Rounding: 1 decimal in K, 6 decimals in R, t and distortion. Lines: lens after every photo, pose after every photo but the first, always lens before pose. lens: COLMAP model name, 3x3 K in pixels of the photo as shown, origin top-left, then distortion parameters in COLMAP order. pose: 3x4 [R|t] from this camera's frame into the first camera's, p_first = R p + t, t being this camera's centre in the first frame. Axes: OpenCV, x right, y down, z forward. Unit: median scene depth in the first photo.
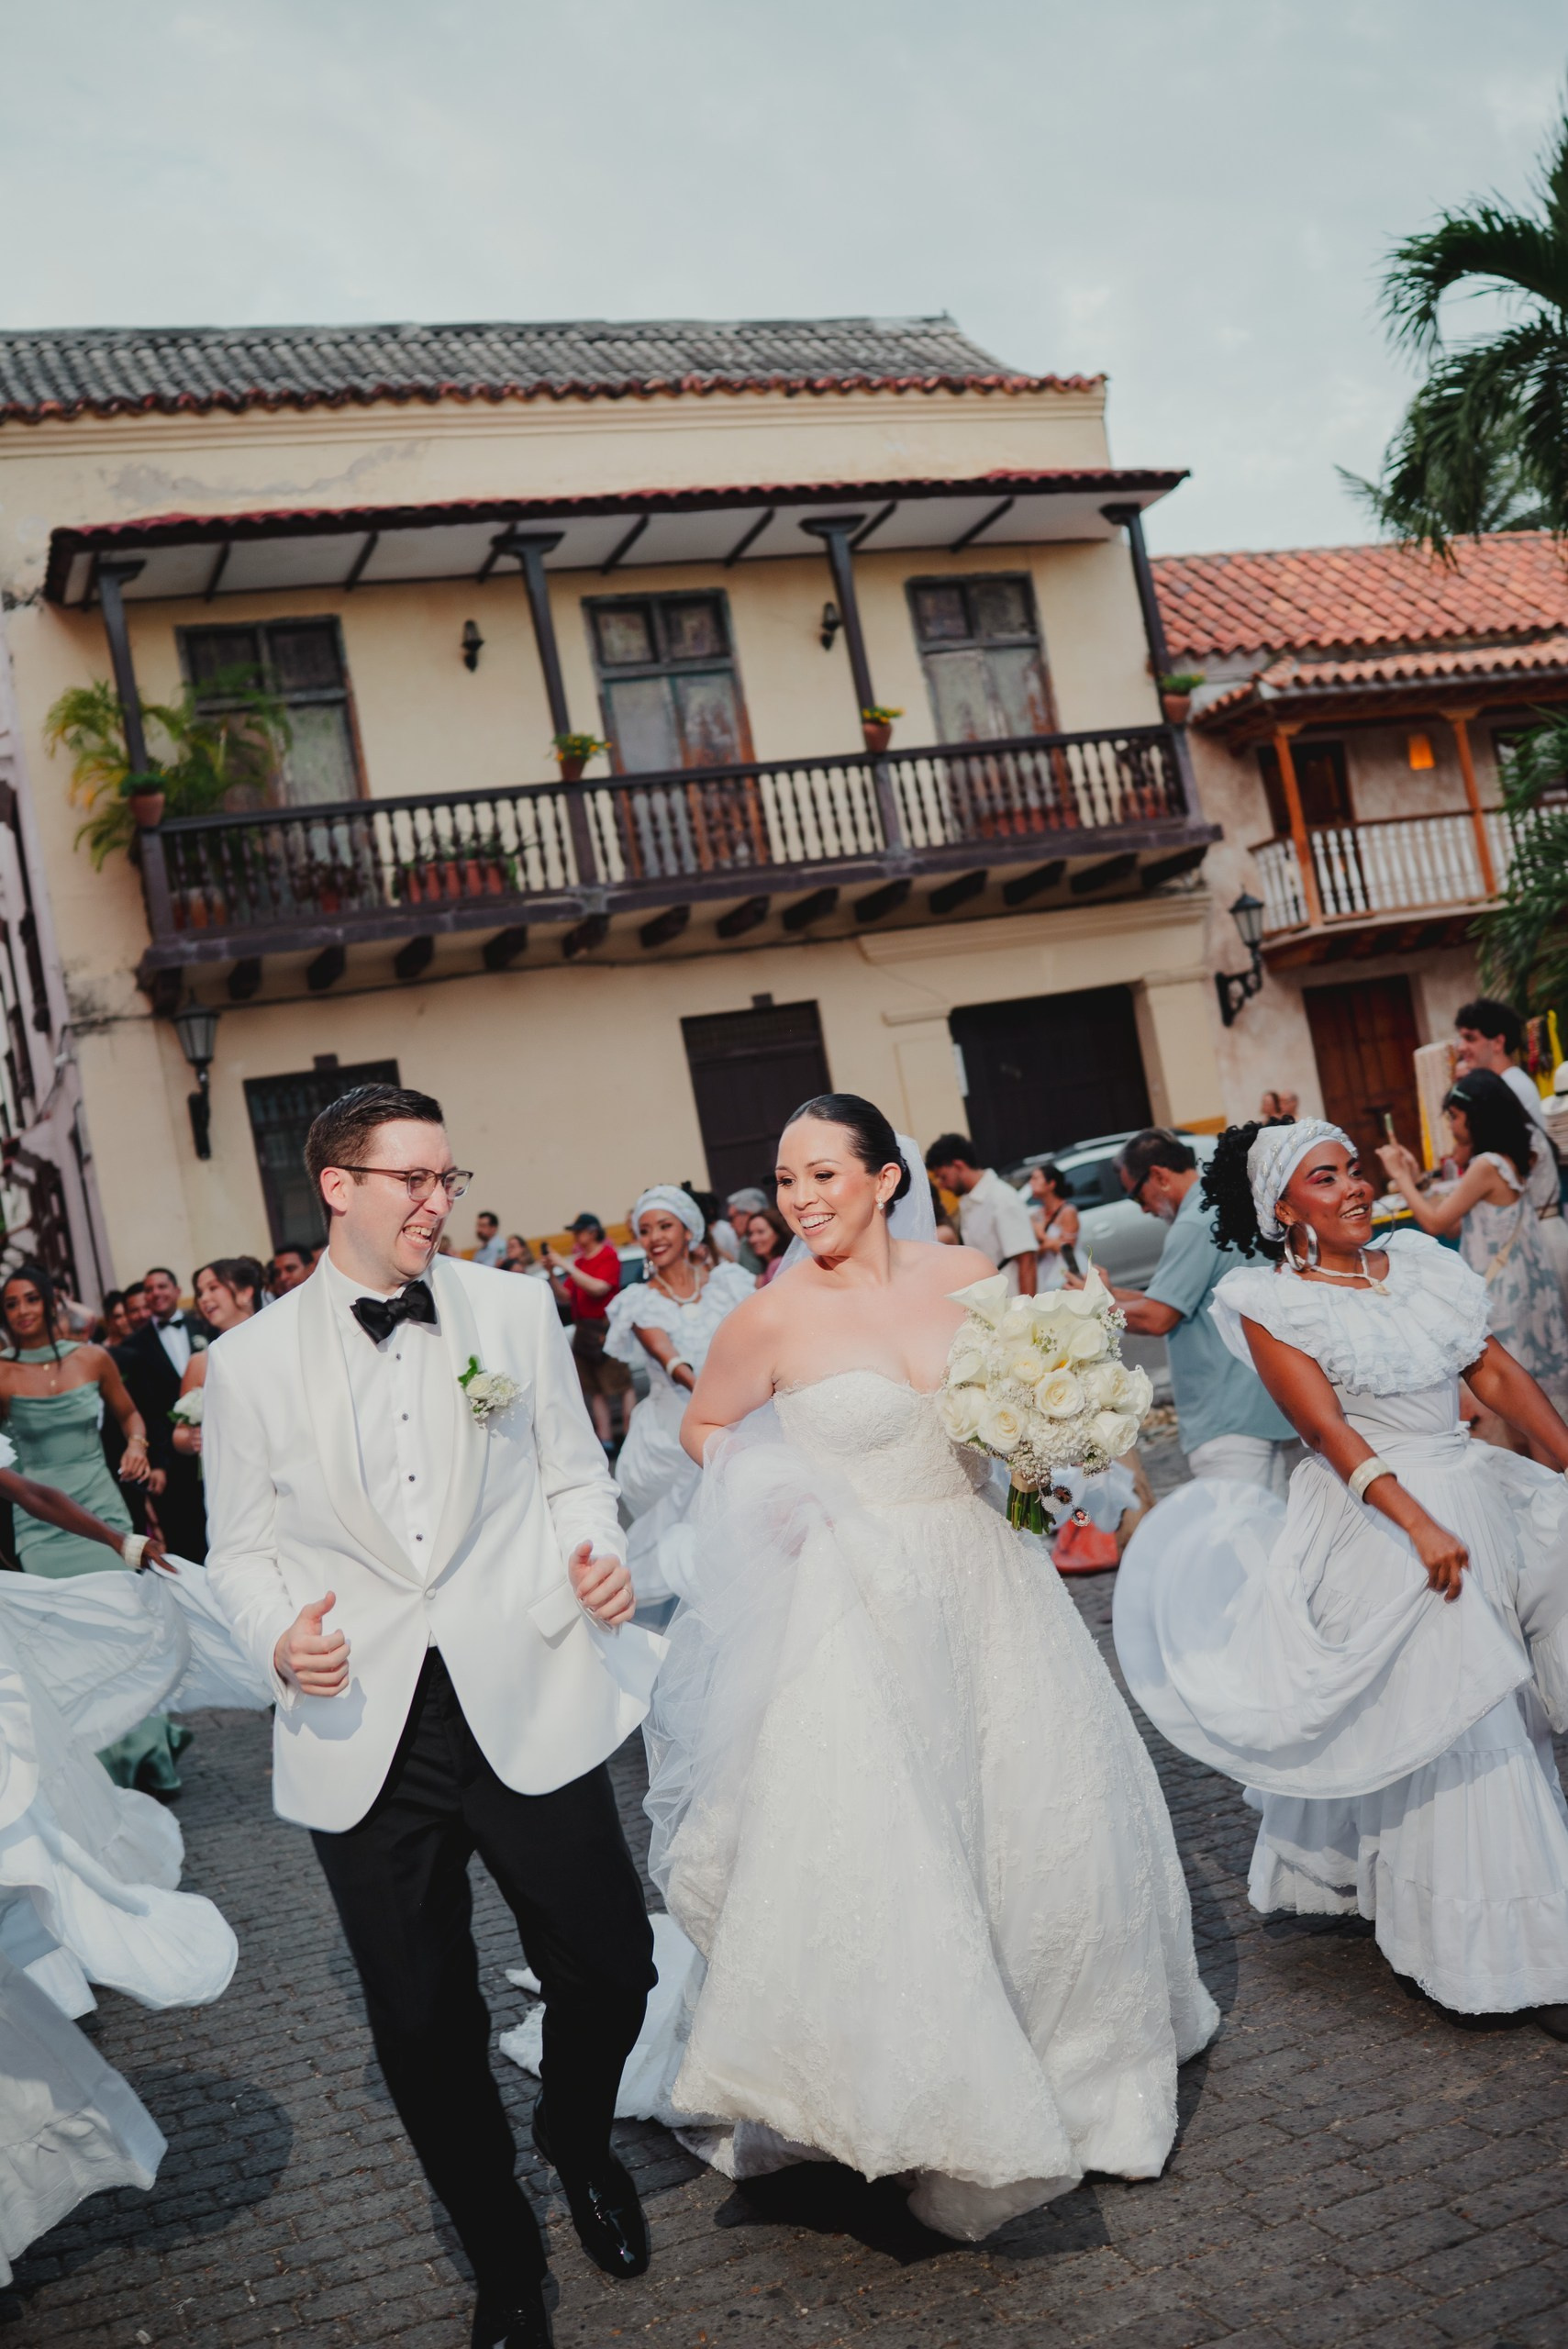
lens RADIAL K [[2337.3, 0, 787.1], [0, 2337.3, 1152.1], [0, 0, 1]] dist [-0.020042, -0.010795]
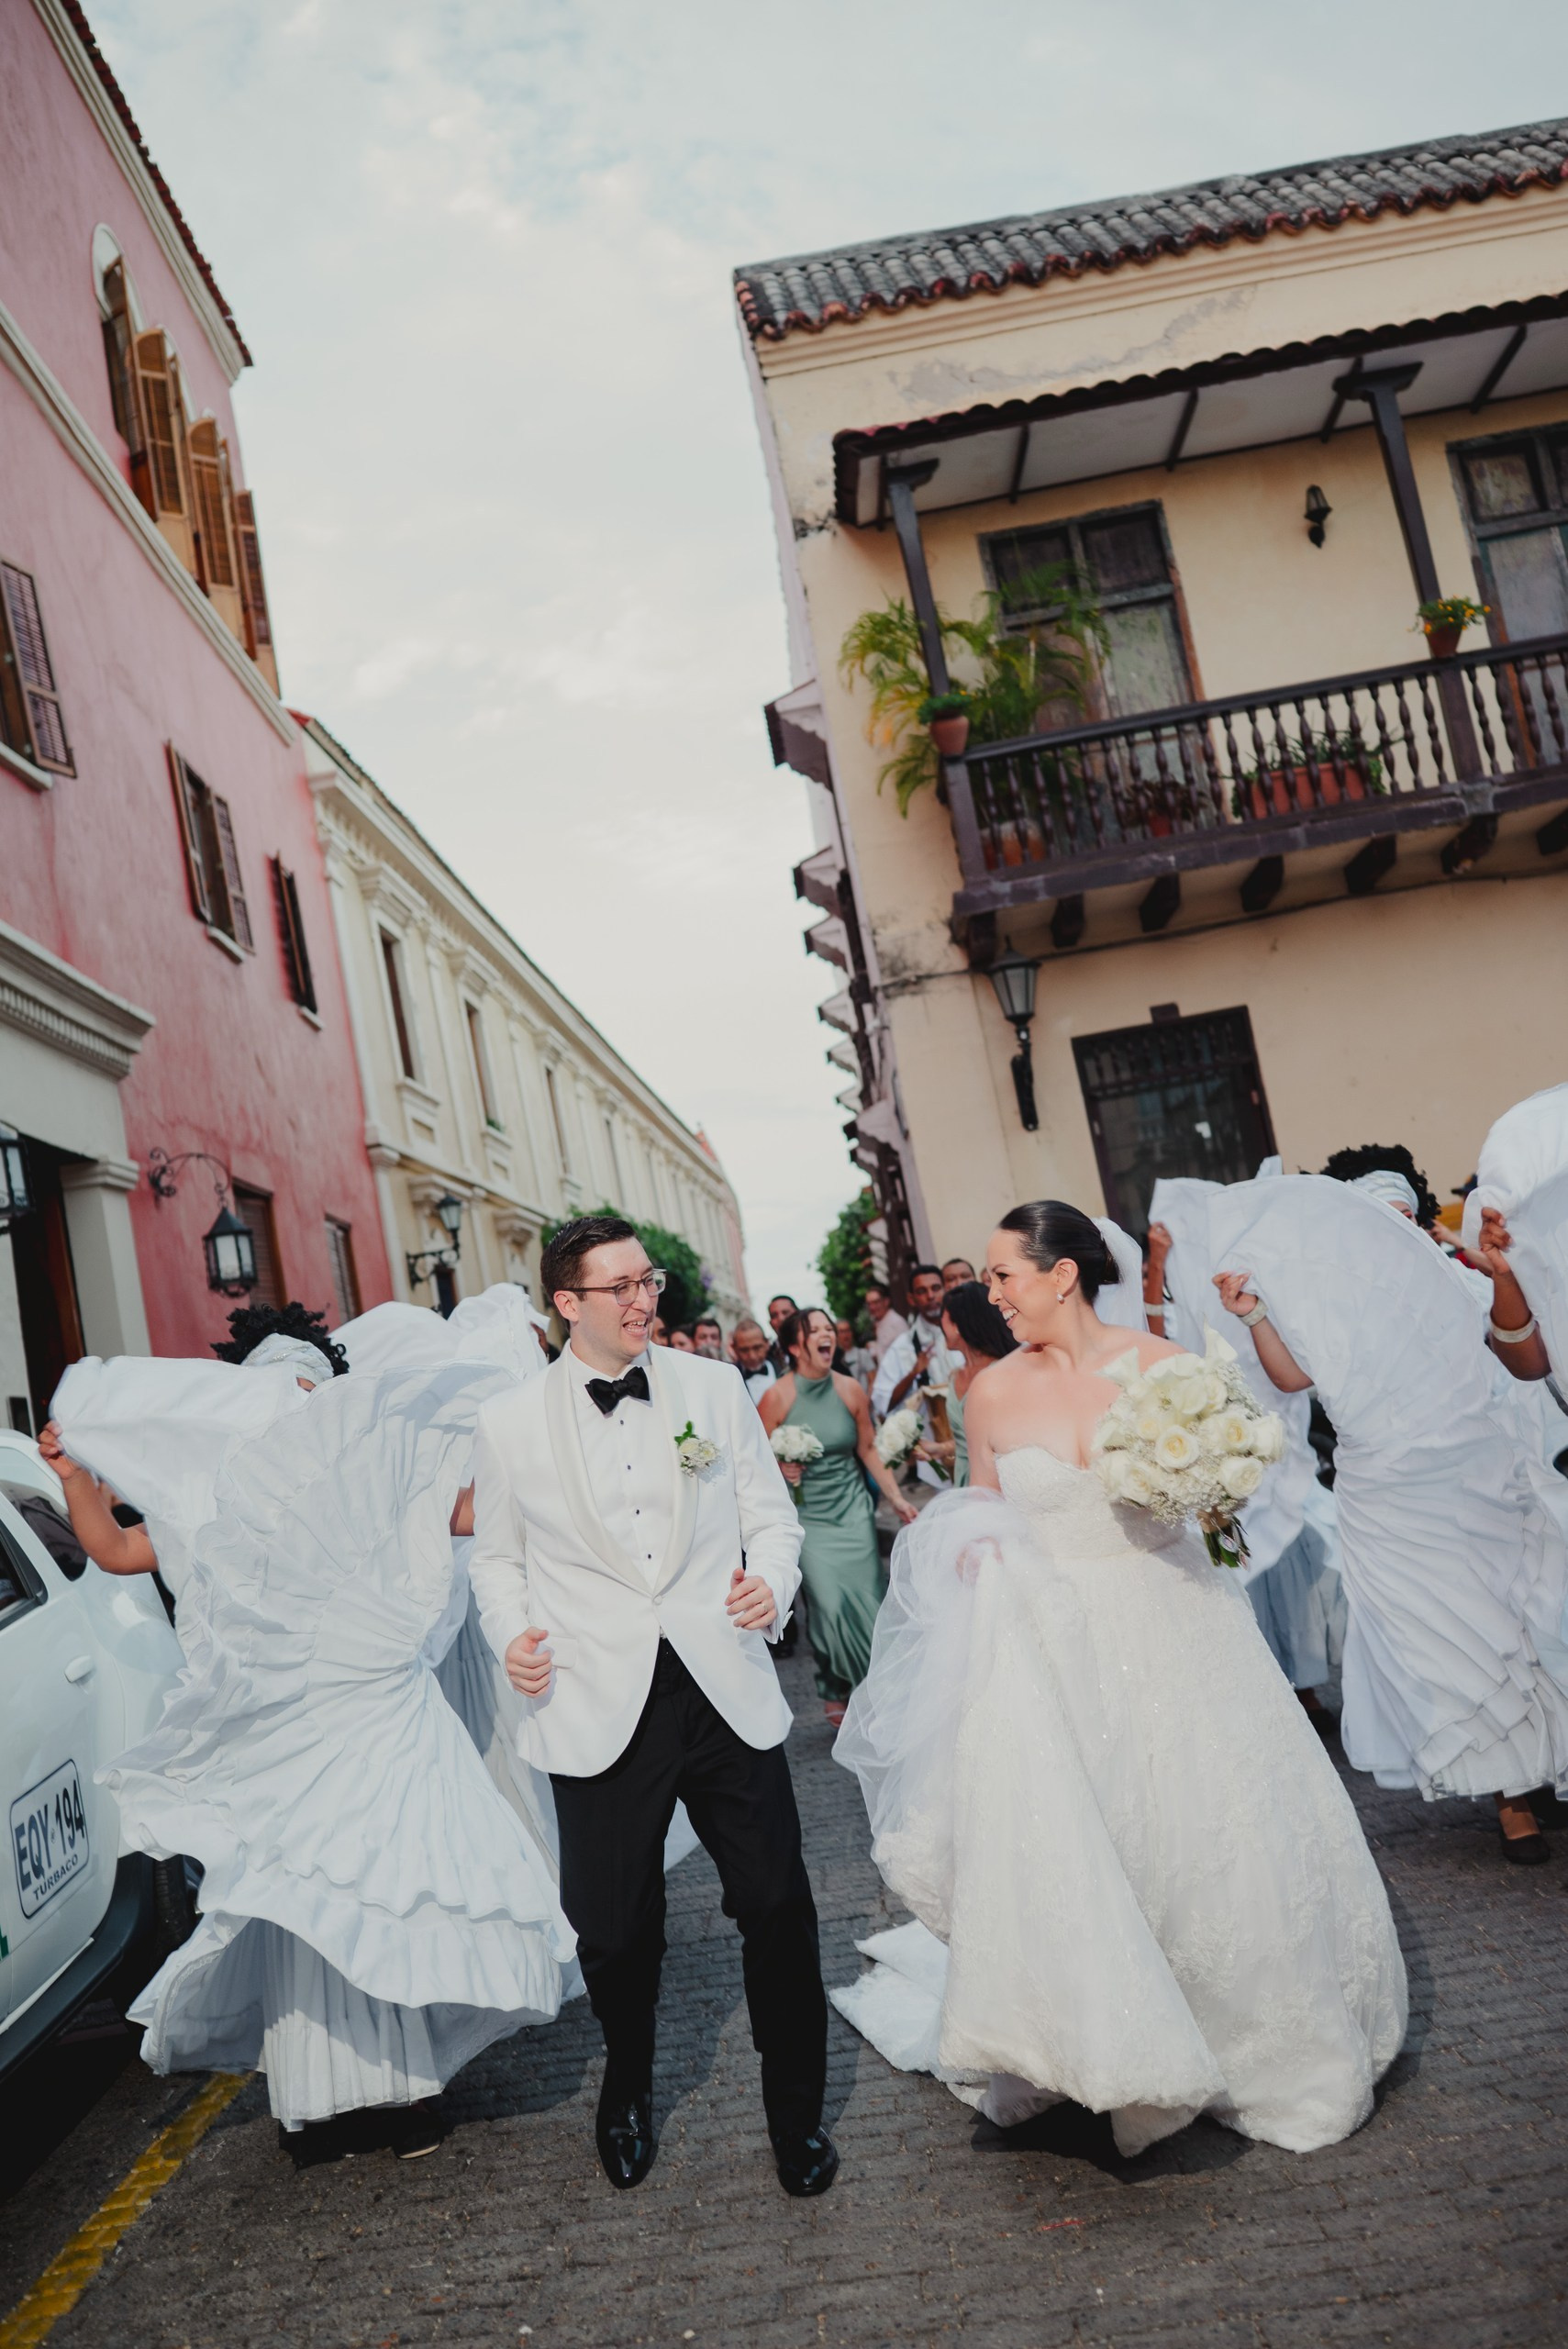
lens RADIAL K [[2337.3, 0, 787.1], [0, 2337.3, 1152.1], [0, 0, 1]] dist [-0.020042, -0.010795]
pose [[0.929529, -0.036311, -0.366956, -0.011644], [0.038865, 0.999244, -0.000429, 0.008052], [0.366695, -0.013863, 0.930238, 0.141865]]
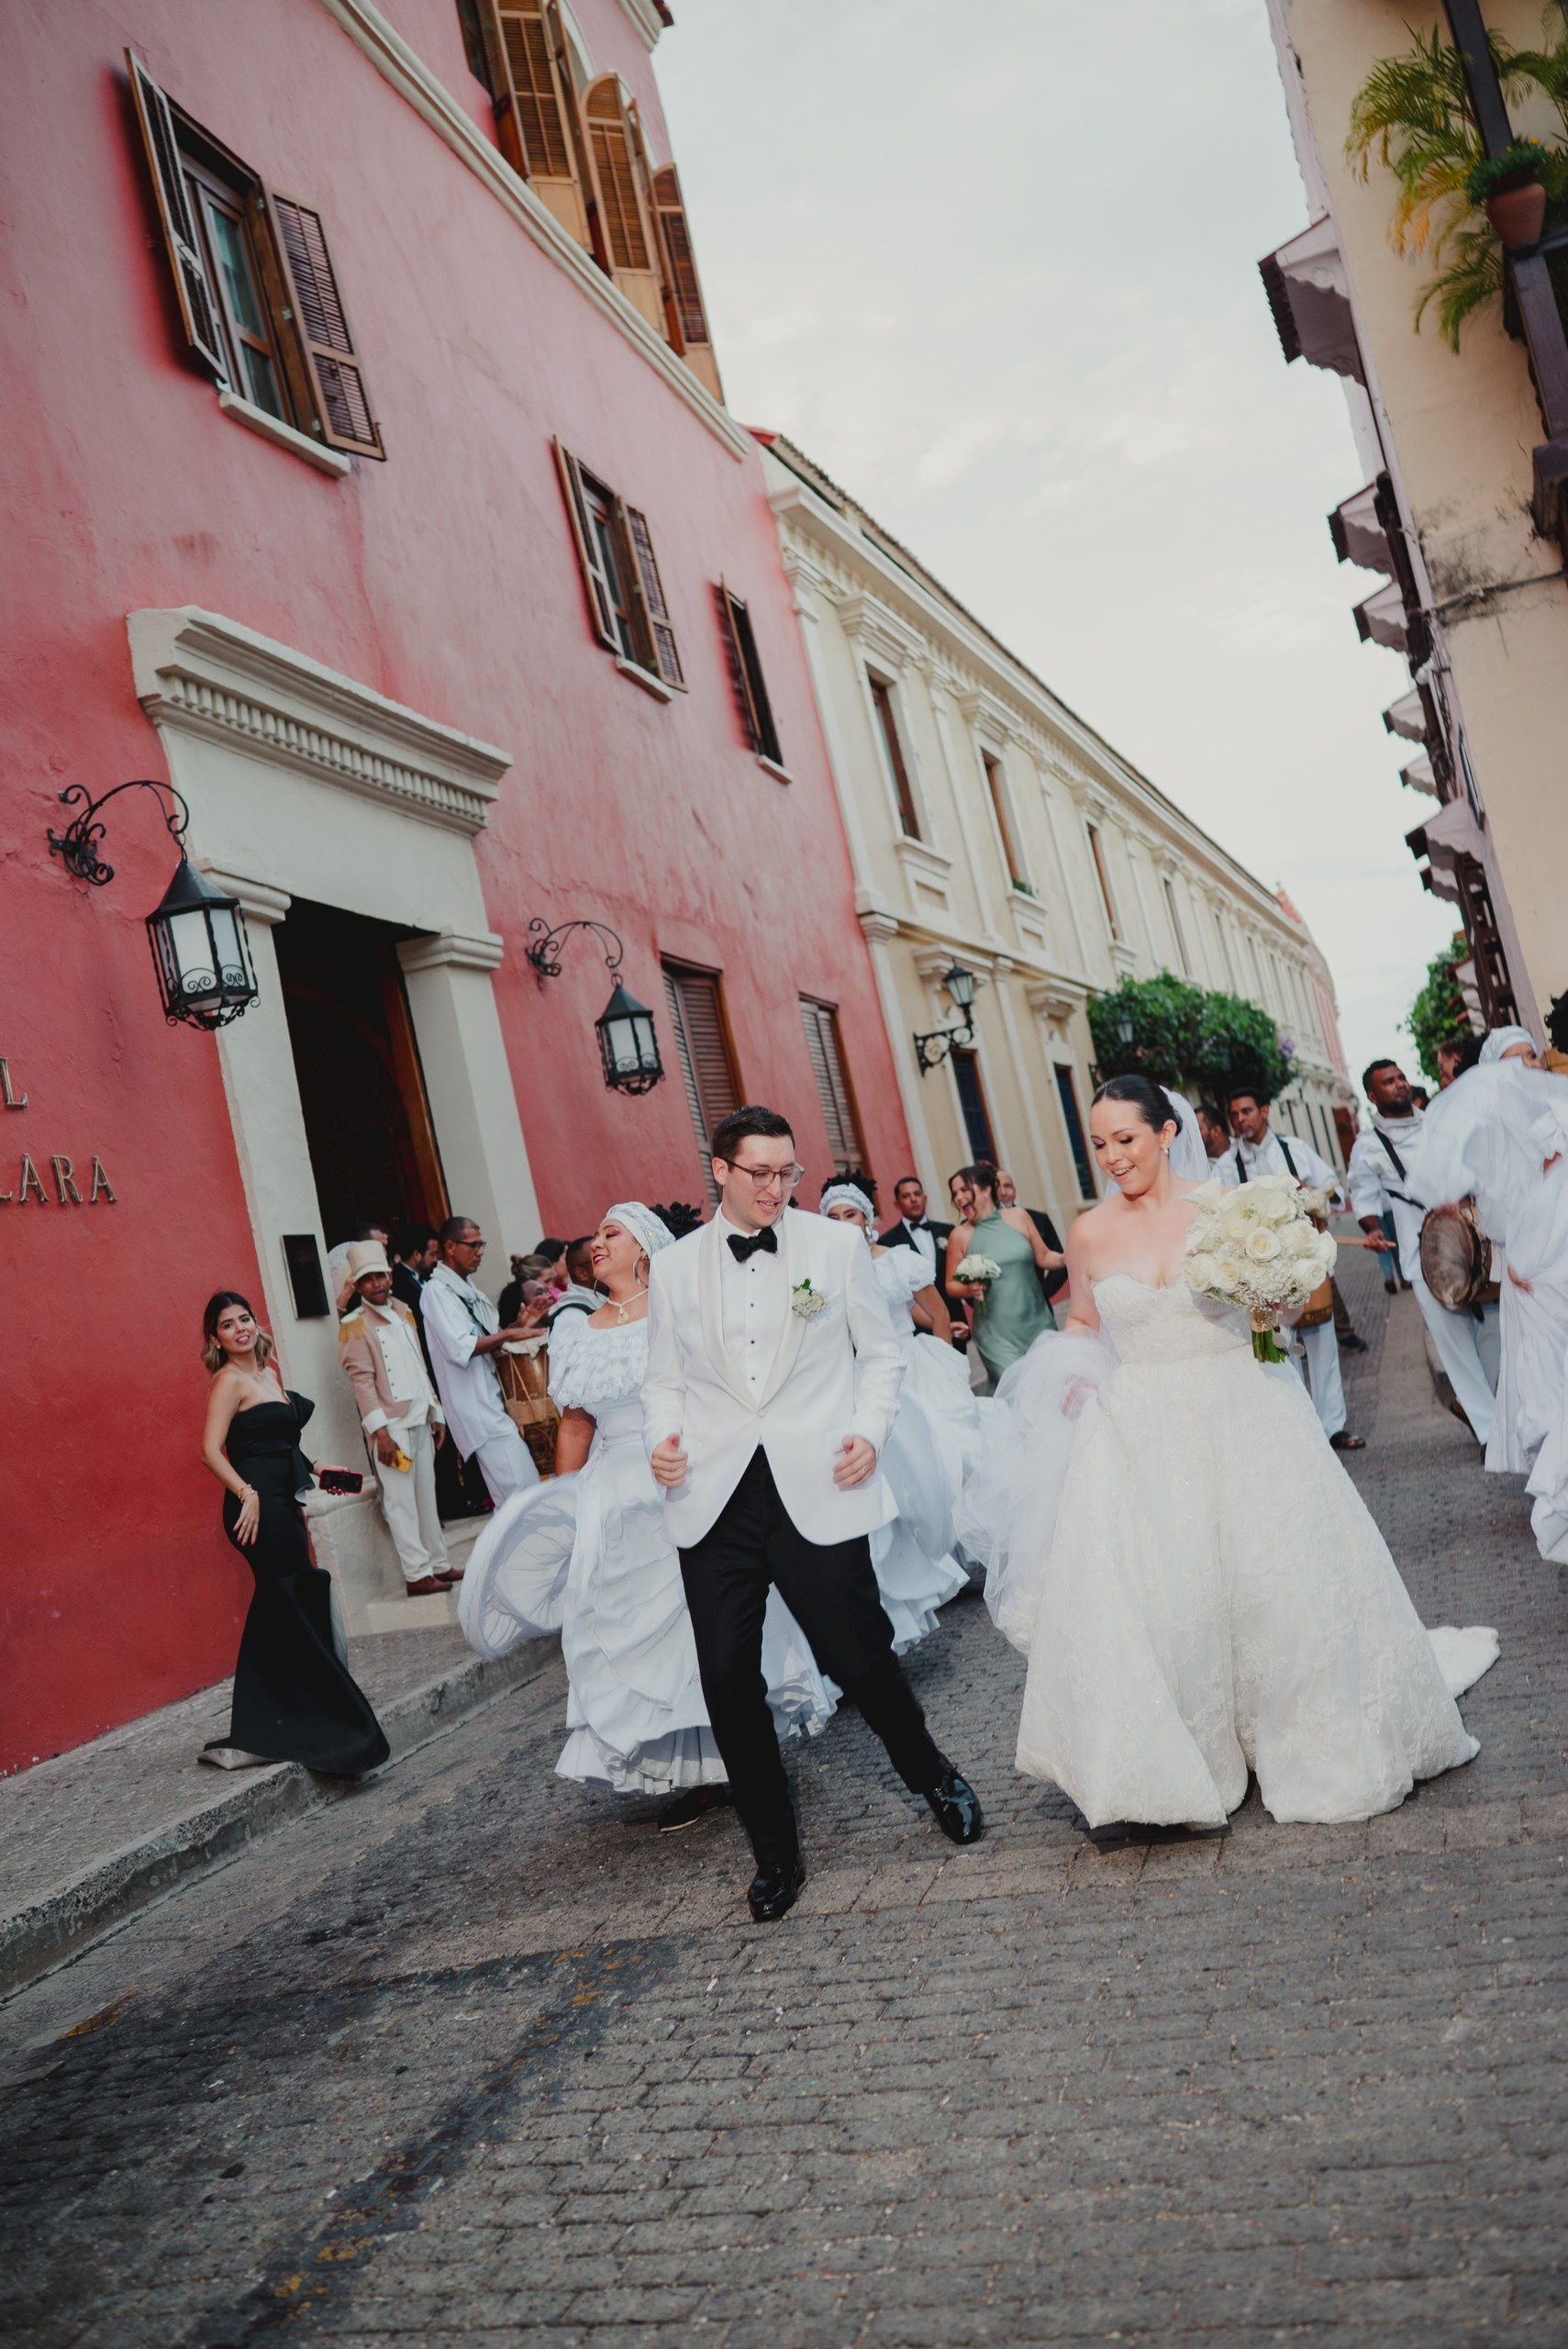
lens RADIAL K [[2327.7, 0, 755.1], [0, 2327.7, 1172.2], [0, 0, 1]] dist [-0.041211, -0.009772]
pose [[0.796567, -0.034179, -0.603583, -0.077440], [0.103719, 0.991324, 0.080747, 0.026260], [0.595586, -0.126923, 0.793201, 0.360735]]
